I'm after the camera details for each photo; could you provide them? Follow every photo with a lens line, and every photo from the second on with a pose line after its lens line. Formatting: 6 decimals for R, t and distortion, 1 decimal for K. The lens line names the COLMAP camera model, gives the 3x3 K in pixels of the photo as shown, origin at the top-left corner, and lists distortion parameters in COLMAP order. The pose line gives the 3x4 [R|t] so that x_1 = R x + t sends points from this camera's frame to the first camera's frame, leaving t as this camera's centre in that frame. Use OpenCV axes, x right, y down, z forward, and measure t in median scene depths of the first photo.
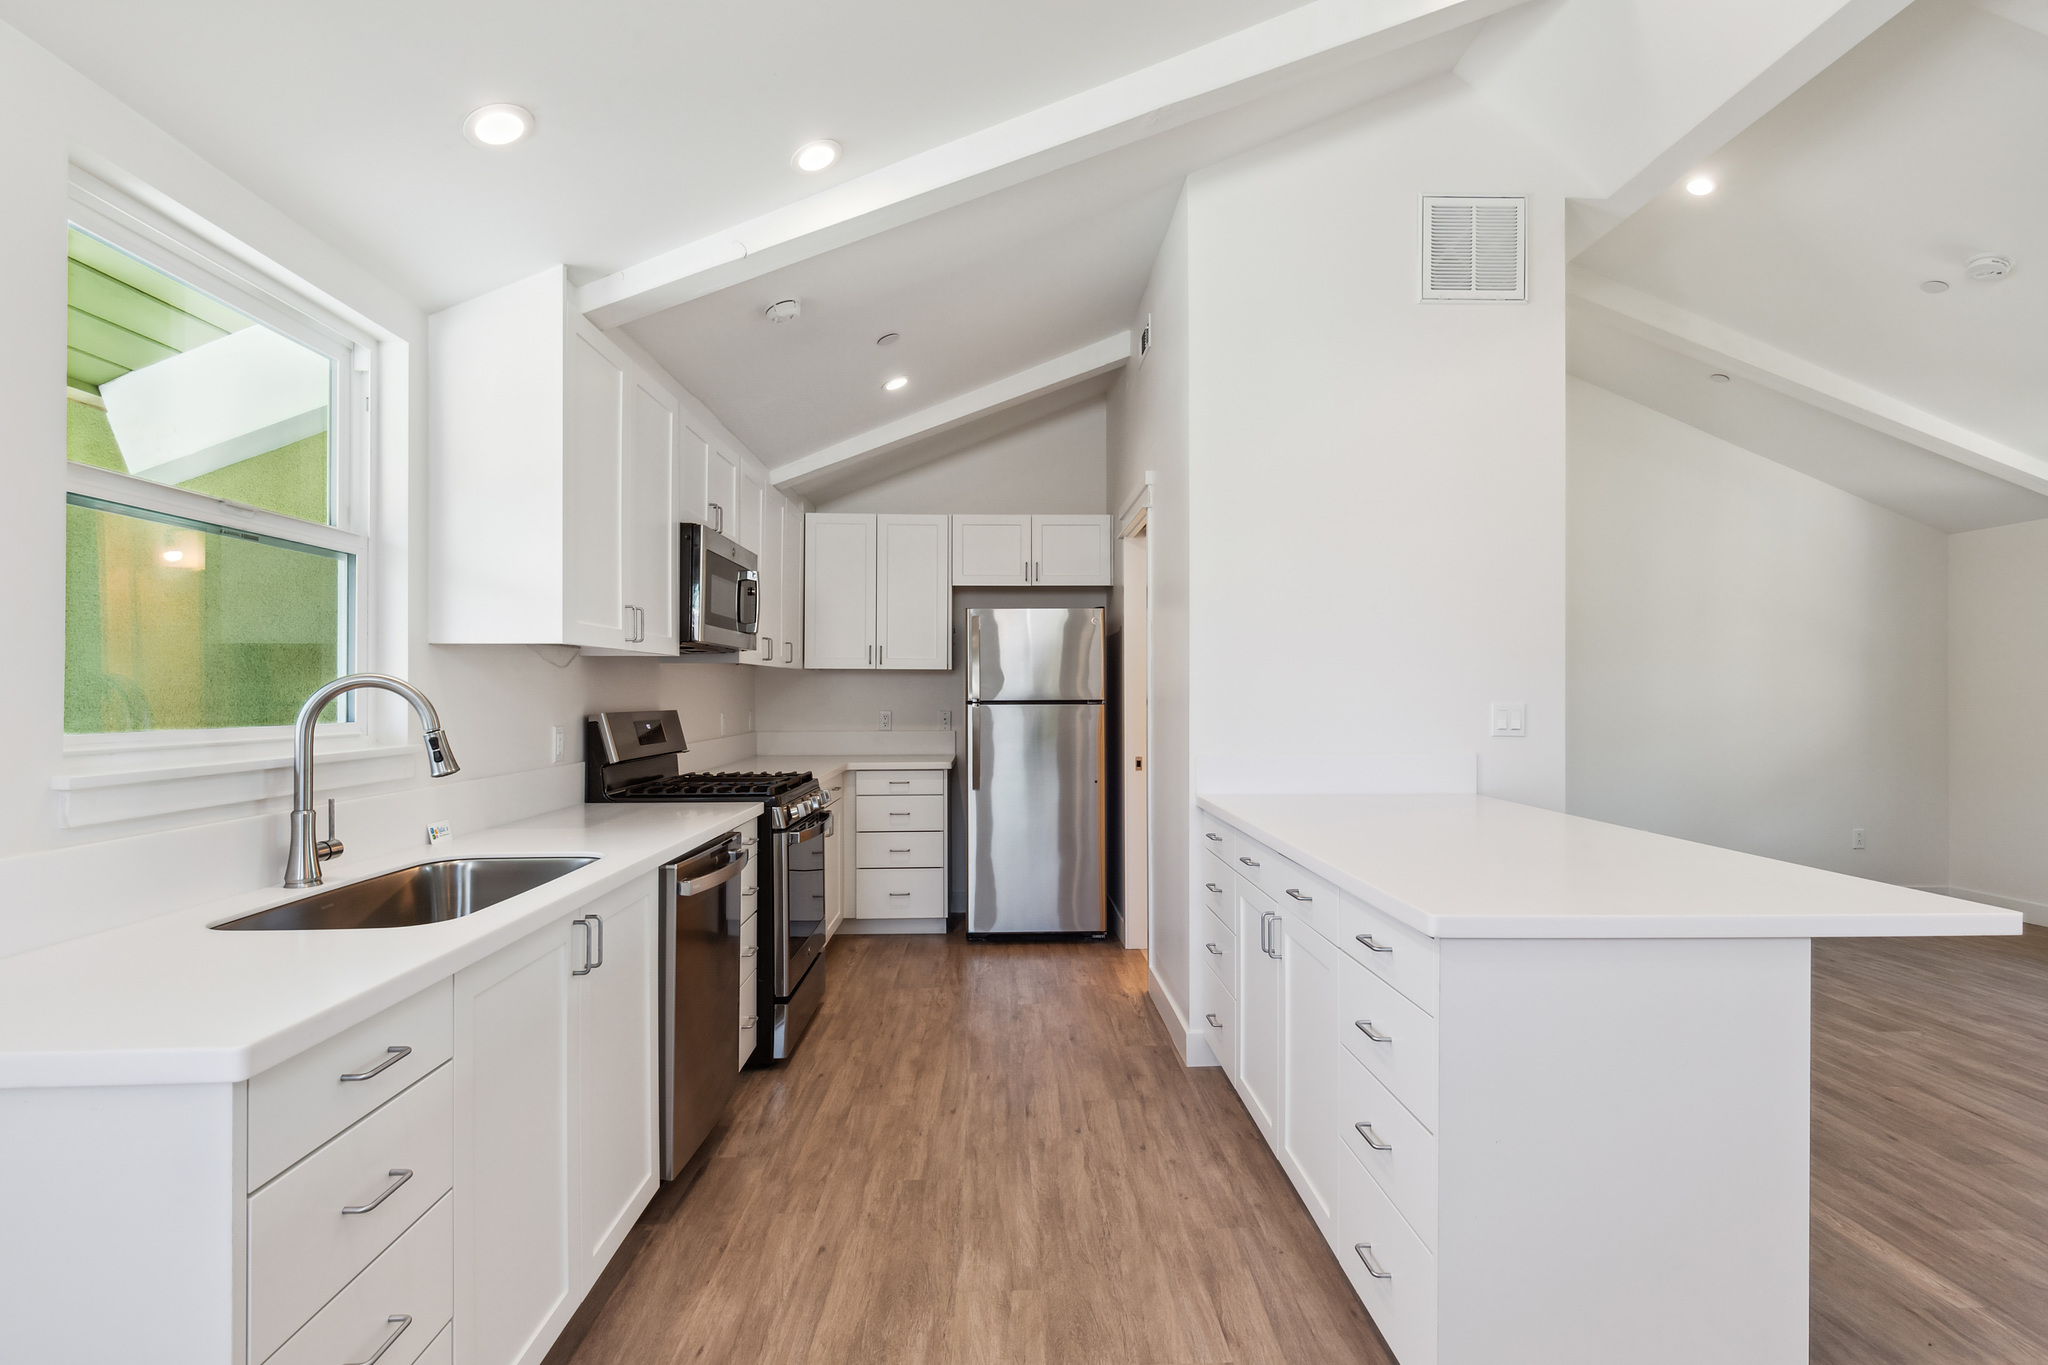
lens RADIAL K [[997.1, 0, 1024.0], [0, 997.1, 682.5], [0, 0, 1]] dist [-0.001813, -0.001322]
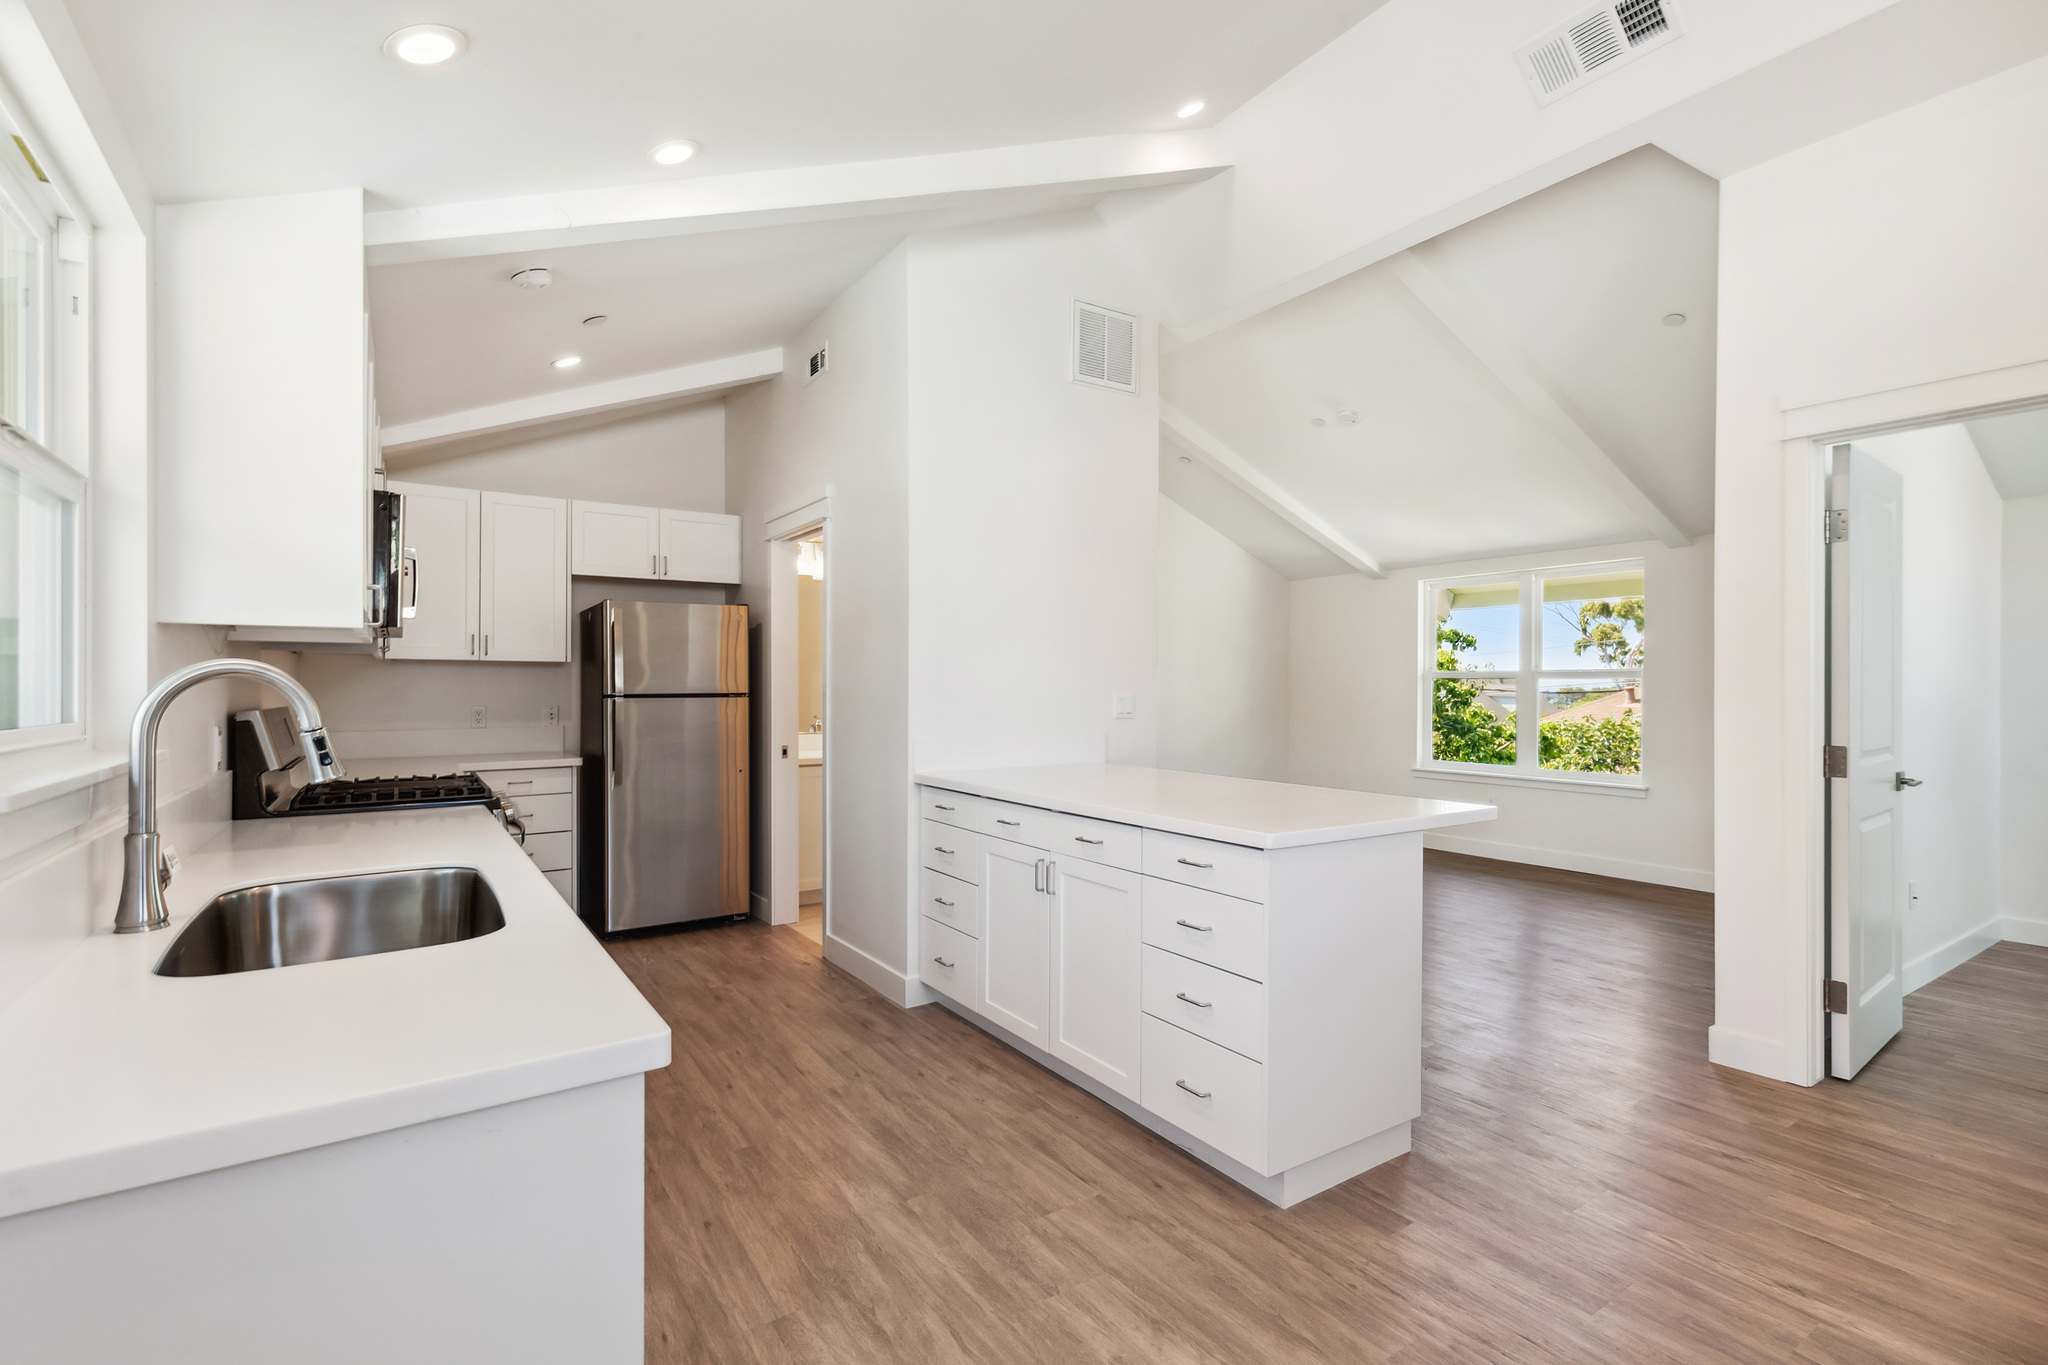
lens RADIAL K [[944.6, 0, 1024.0], [0, 944.6, 682.5], [0, 0, 1]] dist [0.000943, -0.000210]
pose [[0.846677, 0.002030, 0.532104, -0.310031], [-0.004982, 0.999979, 0.004112, 0.001485], [-0.532085, -0.006133, 0.846669, 0.000146]]
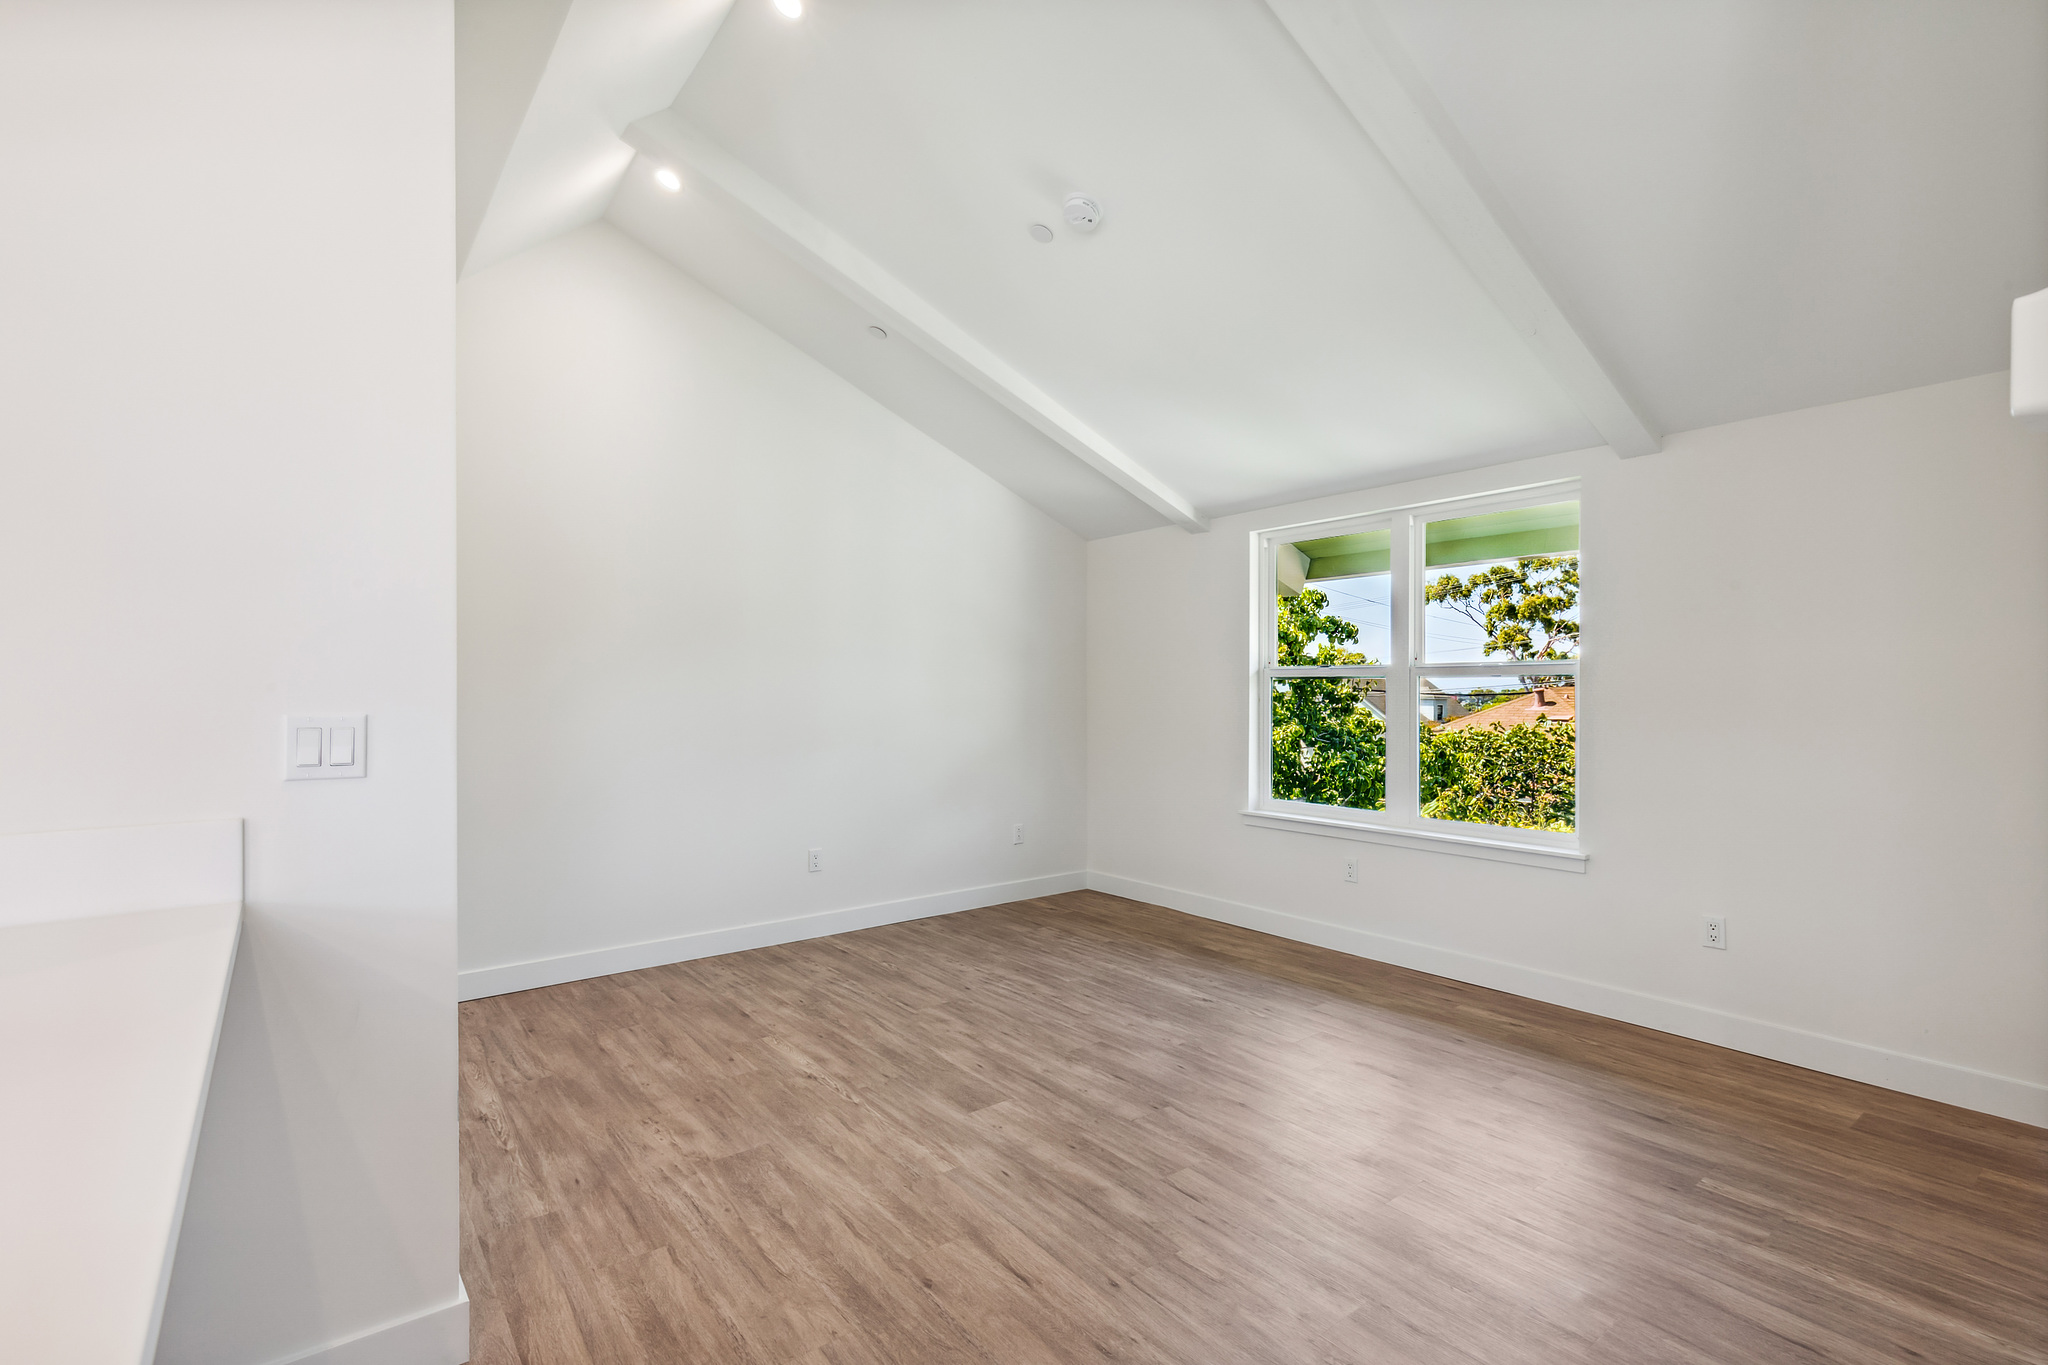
lens RADIAL K [[944.6, 0, 1024.0], [0, 944.6, 682.5], [0, 0, 1]] dist [0.000943, -0.000210]
pose [[0.805287, 0.001229, 0.592884, 0.504088], [-0.001784, 0.999998, 0.000349, 0.003895], [-0.592882, -0.001339, 0.805288, 0.409547]]
